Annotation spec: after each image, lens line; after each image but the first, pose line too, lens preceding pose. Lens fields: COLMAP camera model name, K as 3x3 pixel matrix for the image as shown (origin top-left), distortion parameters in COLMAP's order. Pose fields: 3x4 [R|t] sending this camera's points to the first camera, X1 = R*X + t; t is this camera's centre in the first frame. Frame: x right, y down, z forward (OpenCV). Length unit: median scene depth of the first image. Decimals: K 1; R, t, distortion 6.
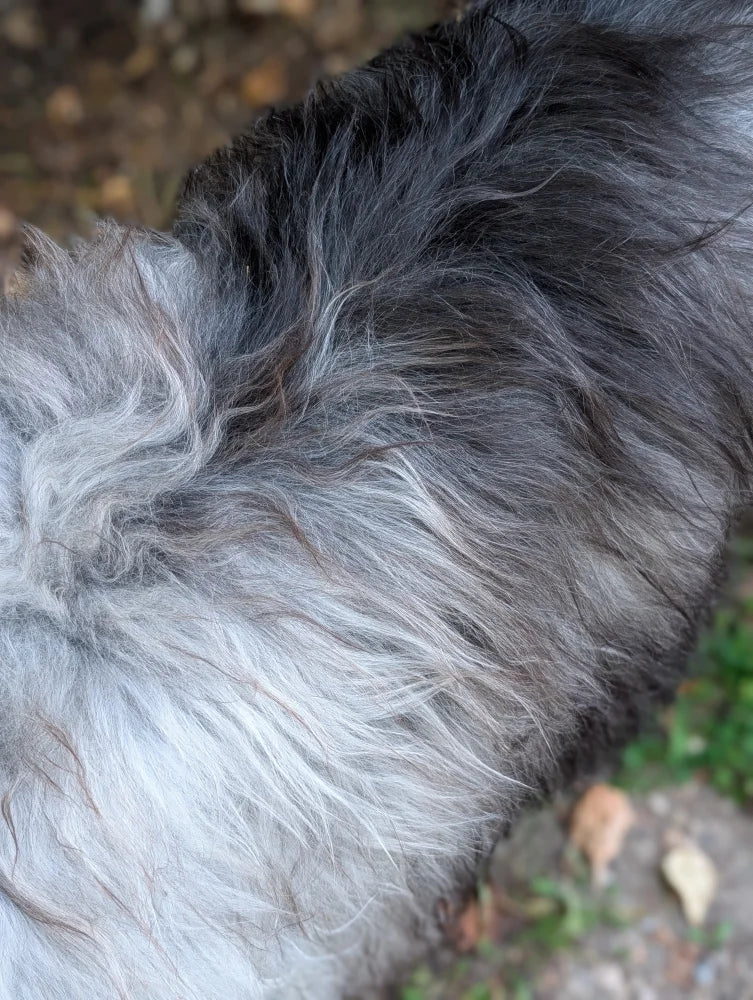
lens RADIAL K [[1441.0, 0, 348.0], [0, 1441.0, 498.2], [0, 0, 1]] dist [0.246524, -1.199464]
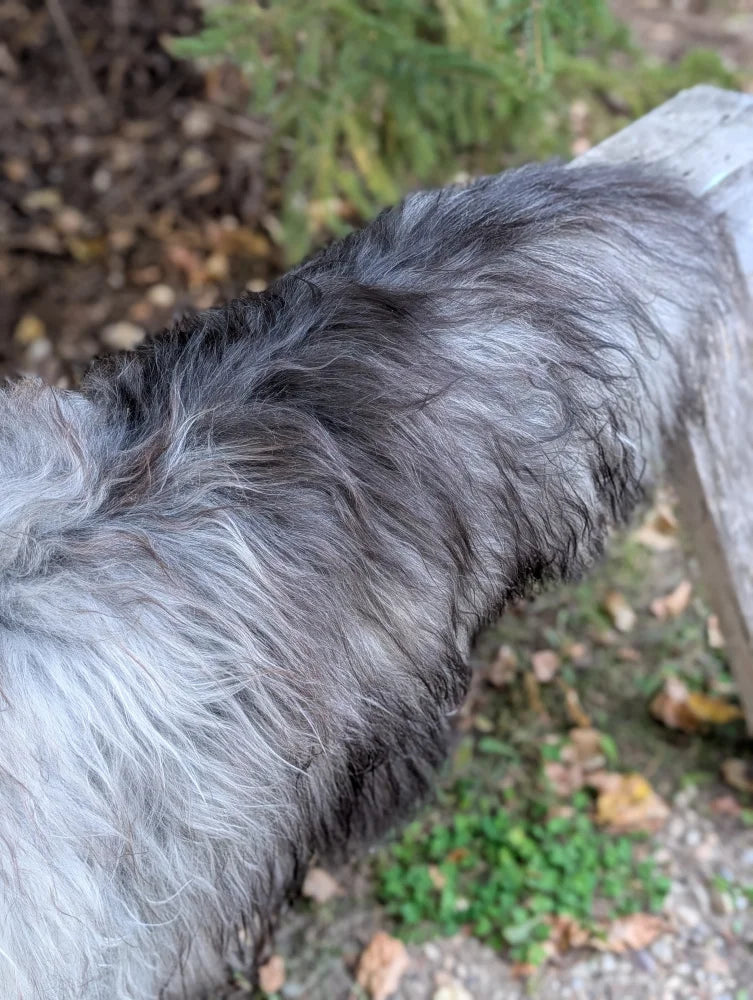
lens RADIAL K [[1441.0, 0, 348.0], [0, 1441.0, 498.2], [0, 0, 1]] dist [0.246524, -1.199464]
pose [[0.993058, 0.050573, 0.106194, 0.001172], [-0.018018, 0.957596, -0.287550, 0.357113], [-0.116234, 0.283641, 0.951860, -0.413970]]
